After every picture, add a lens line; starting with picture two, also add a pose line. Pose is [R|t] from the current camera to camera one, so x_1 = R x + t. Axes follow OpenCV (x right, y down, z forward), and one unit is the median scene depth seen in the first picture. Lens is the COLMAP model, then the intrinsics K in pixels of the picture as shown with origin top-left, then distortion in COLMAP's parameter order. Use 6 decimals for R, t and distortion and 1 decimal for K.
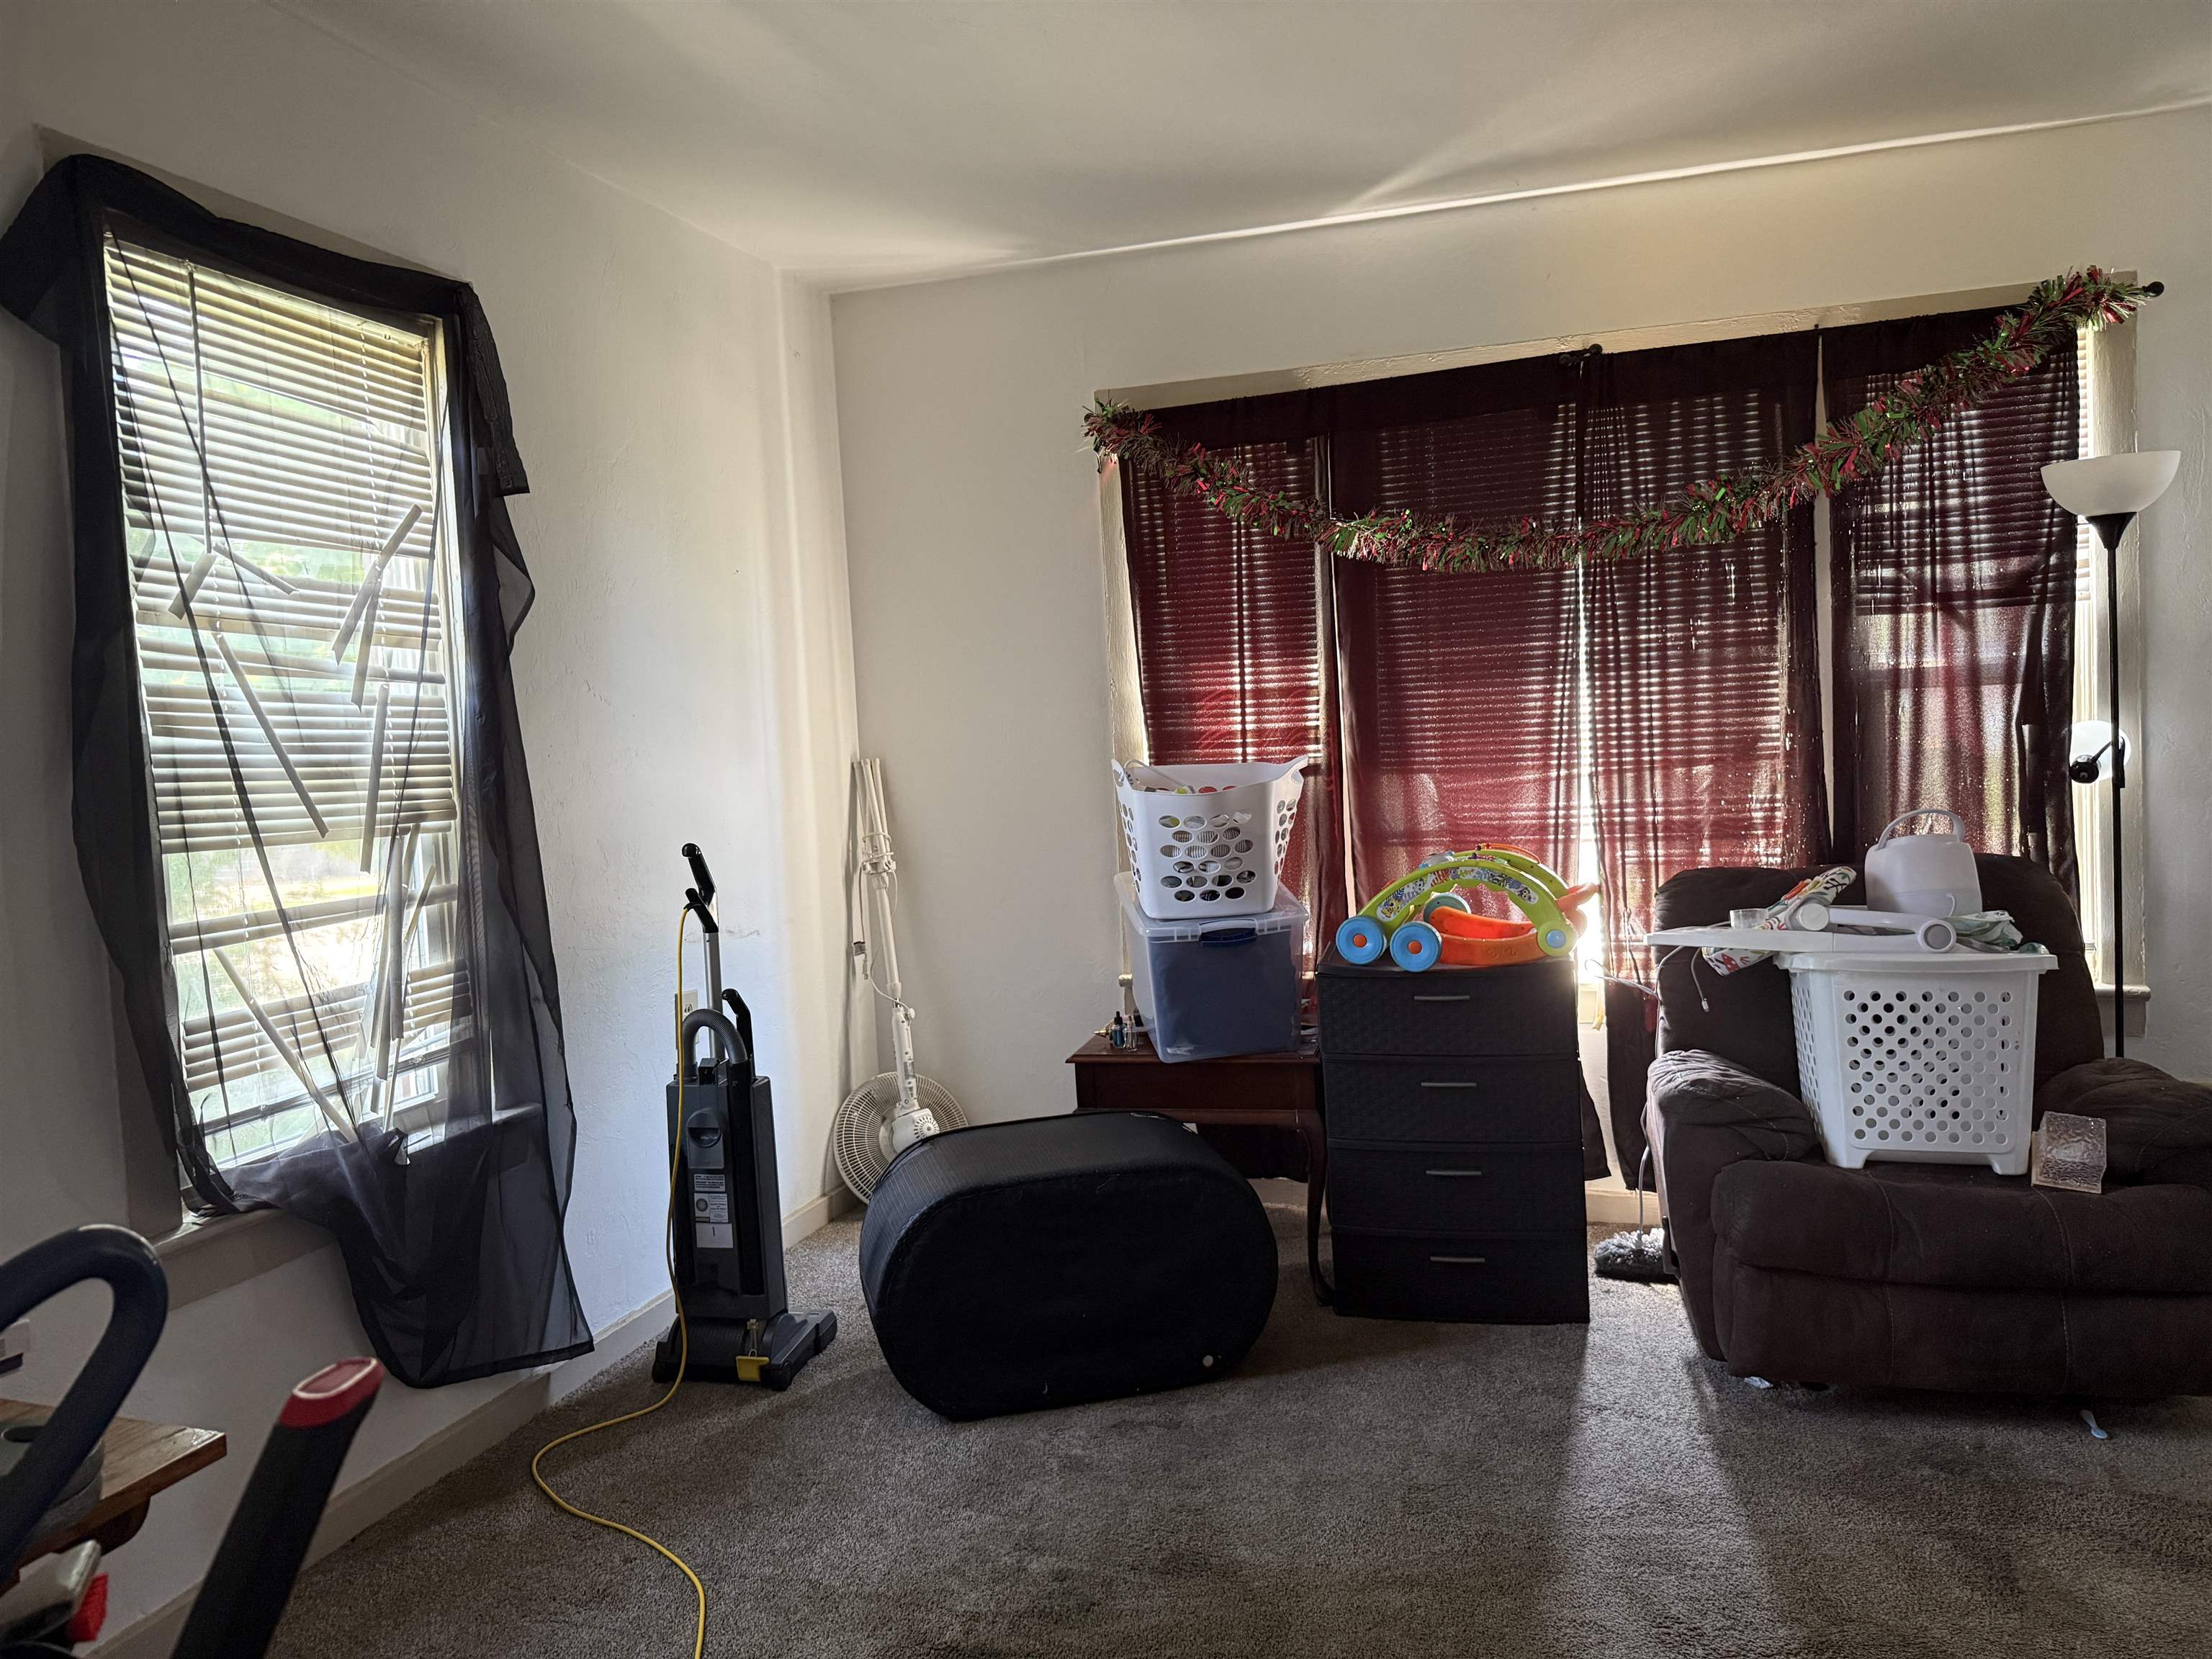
lens RADIAL K [[1570.9, 0, 1105.8], [0, 1570.9, 830.7], [0, 0, 1]] dist [0.020869, -0.036418]
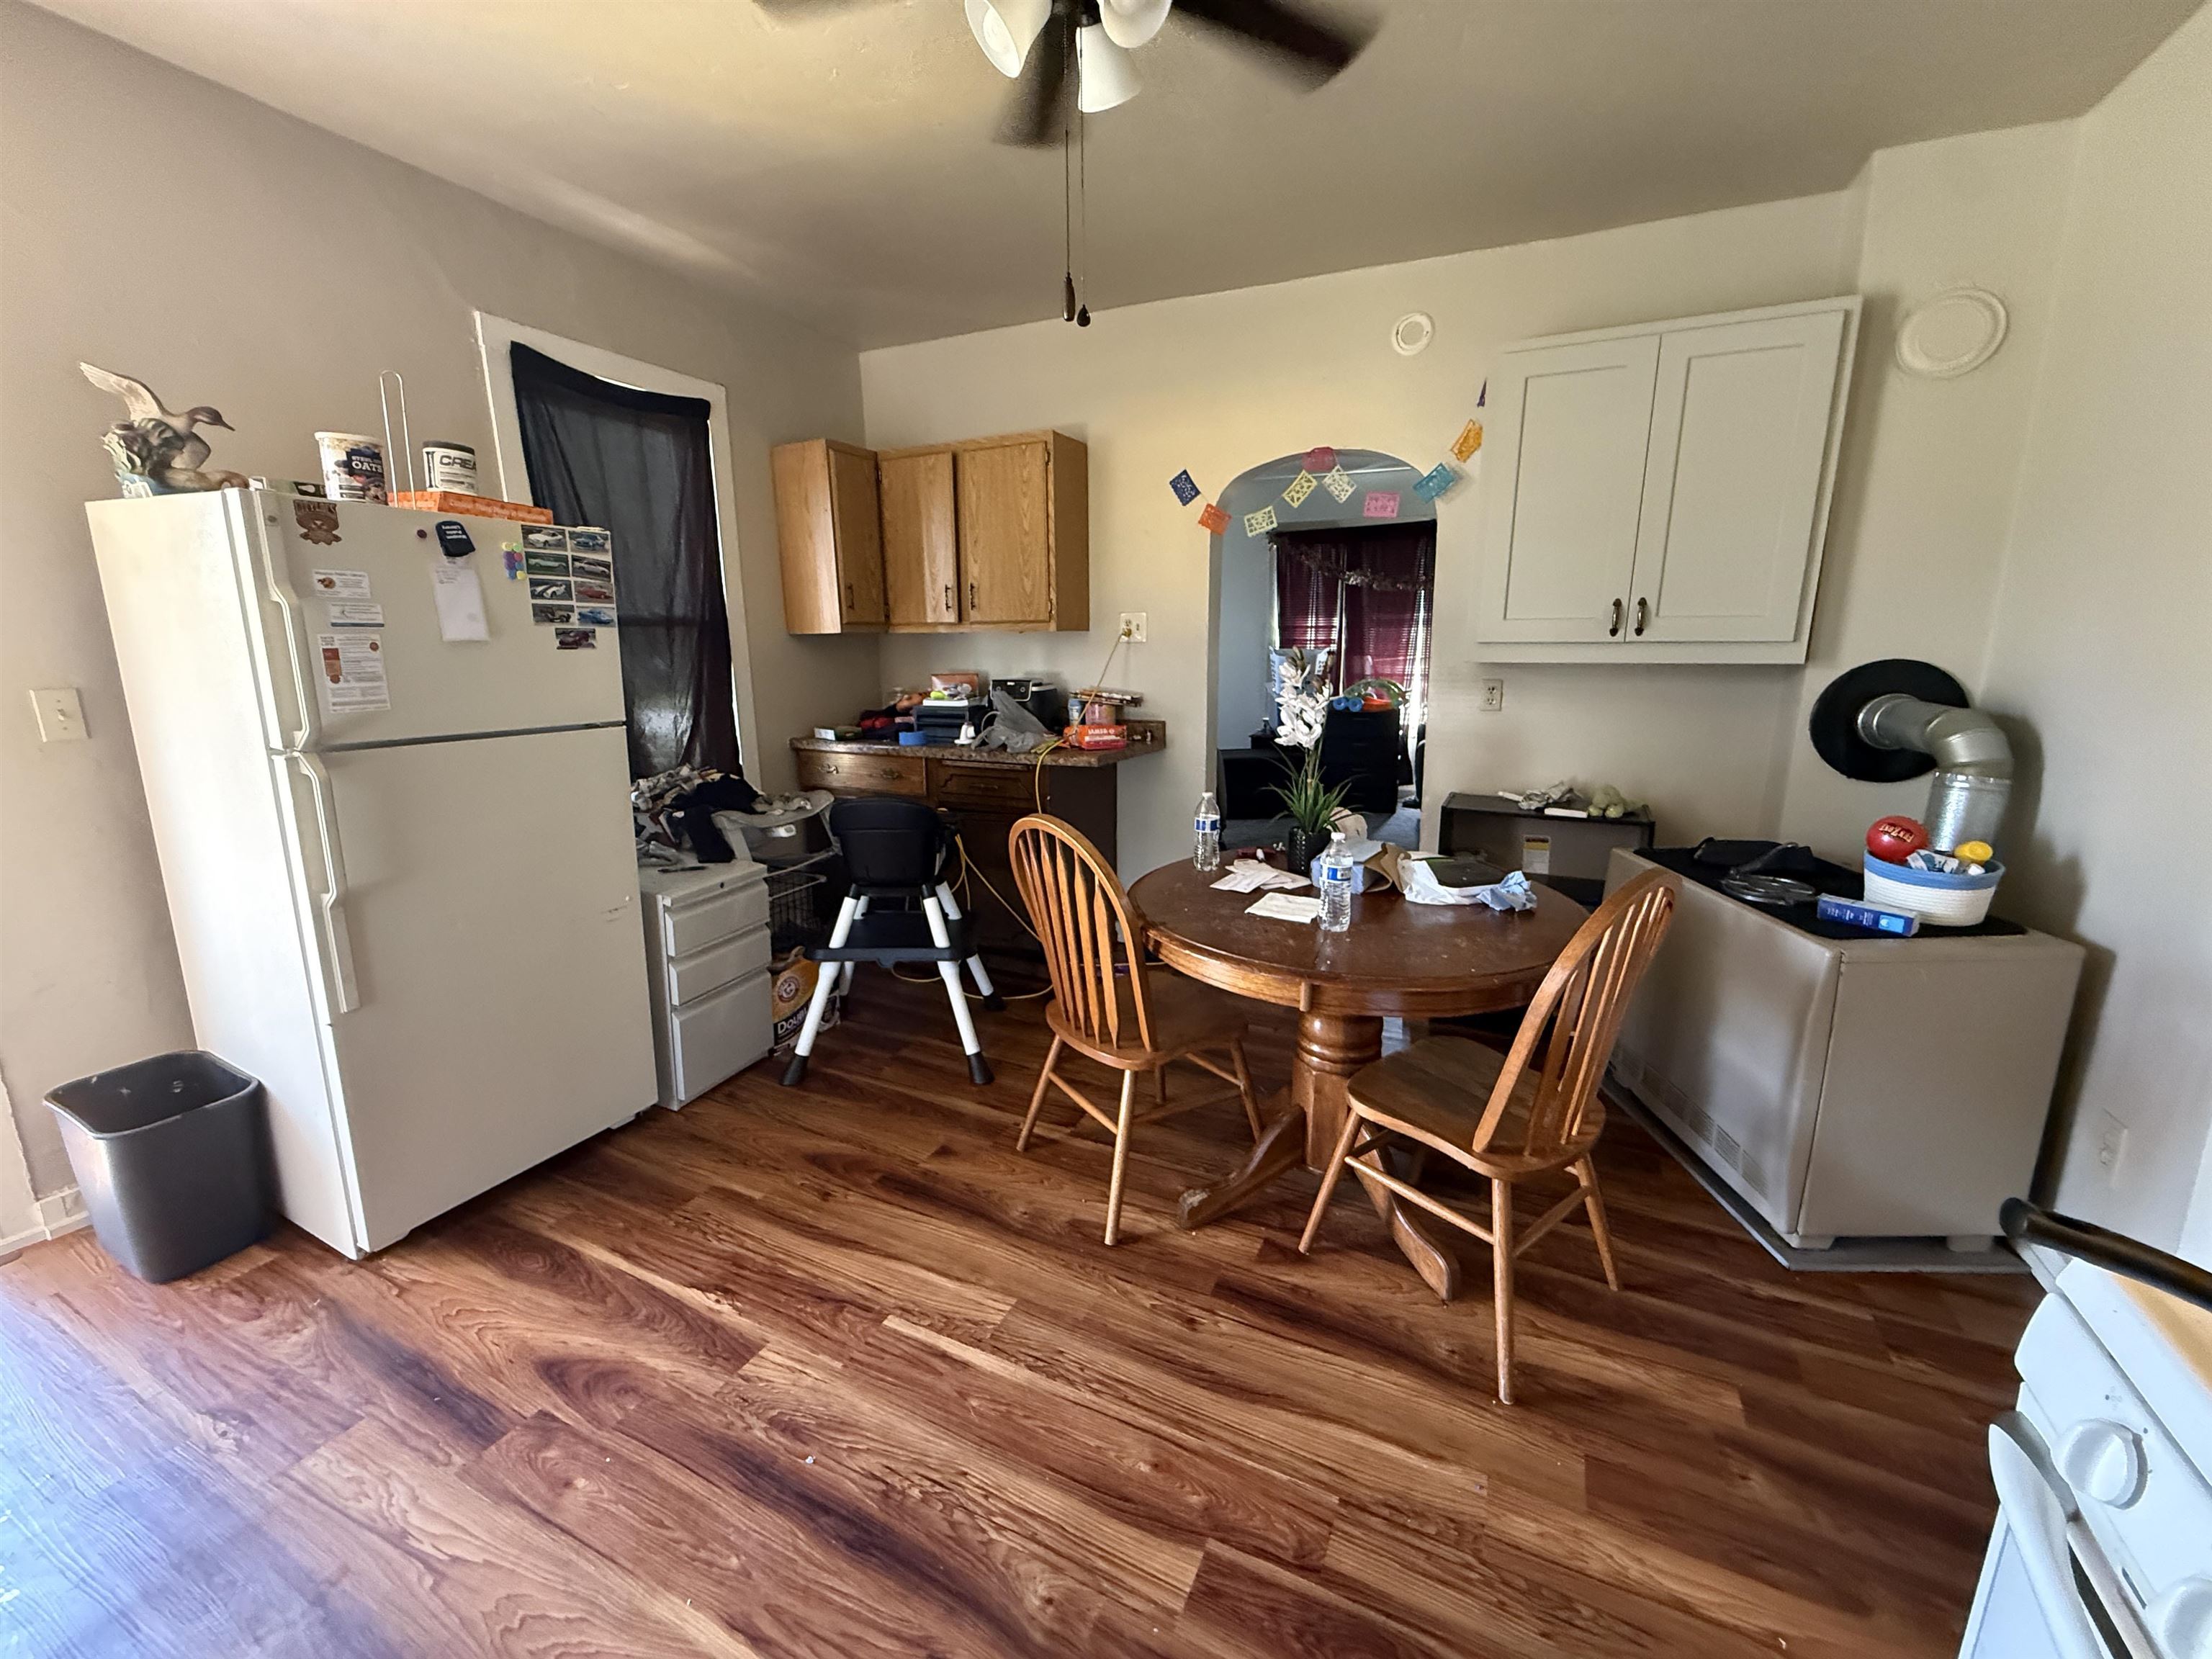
lens RADIAL K [[887.6, 0, 1114.1], [0, 887.6, 822.7], [0, 0, 1]] dist [-0.014697, 0.001316]
pose [[0.991525, 0.068005, -0.110694, -0.081247], [-0.049791, 0.985909, 0.159703, 0.034850], [0.119994, -0.152838, 0.980939, -0.841596]]
